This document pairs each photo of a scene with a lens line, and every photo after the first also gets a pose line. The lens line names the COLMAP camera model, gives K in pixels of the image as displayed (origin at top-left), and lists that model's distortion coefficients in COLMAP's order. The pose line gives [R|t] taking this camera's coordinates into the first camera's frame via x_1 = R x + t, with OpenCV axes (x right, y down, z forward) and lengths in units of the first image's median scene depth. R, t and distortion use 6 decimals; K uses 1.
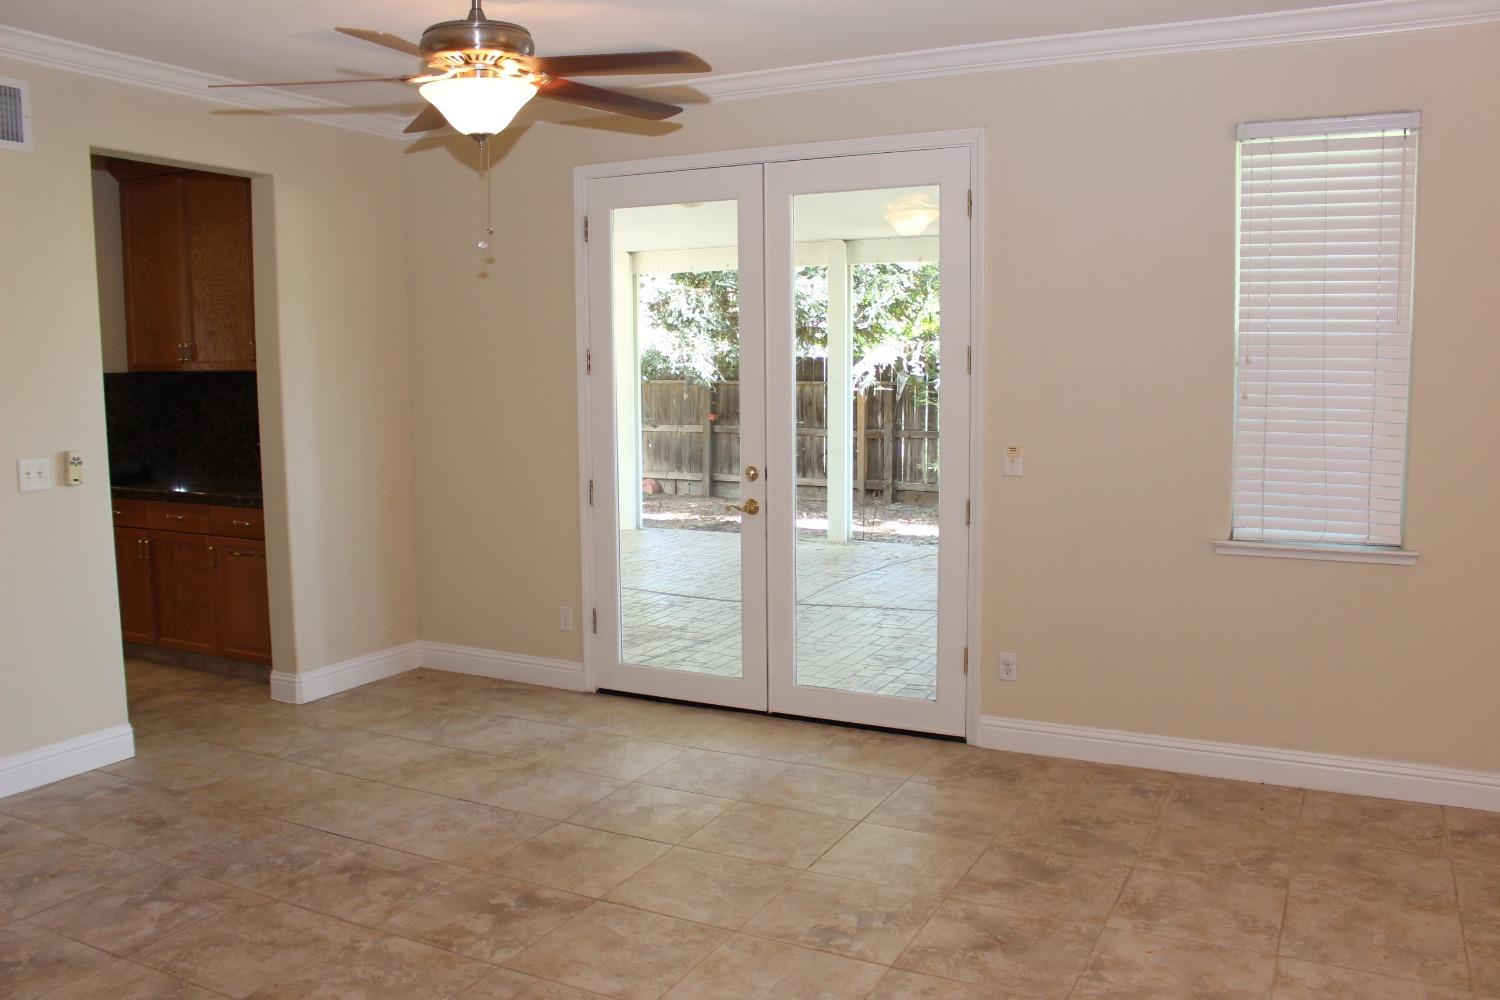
lens RADIAL K [[1225.5, 0, 750.0], [0, 1225.5, 500.0], [0, 0, 1]] dist [-0.147966, 0.119867]
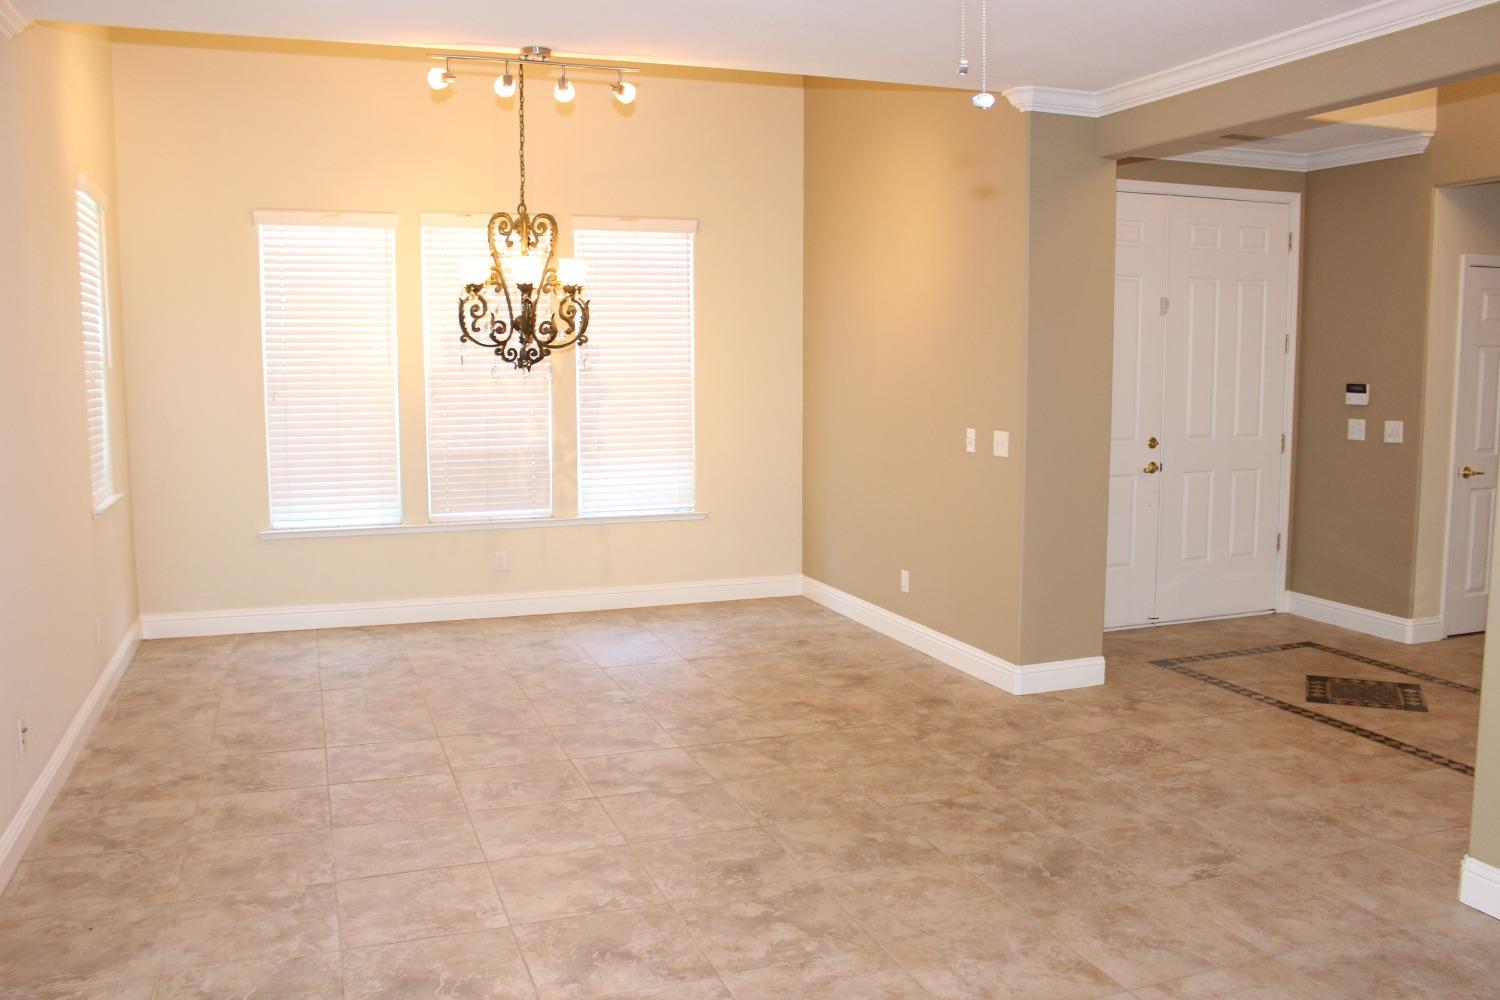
lens RADIAL K [[1225.5, 0, 750.0], [0, 1225.5, 500.0], [0, 0, 1]] dist [-0.147966, 0.119867]
pose [[-0.740778, -0.073033, 0.667768, -0.457571], [0.073677, 0.979242, 0.188831, -0.157579], [-0.667697, 0.189081, -0.720020, 1.372825]]
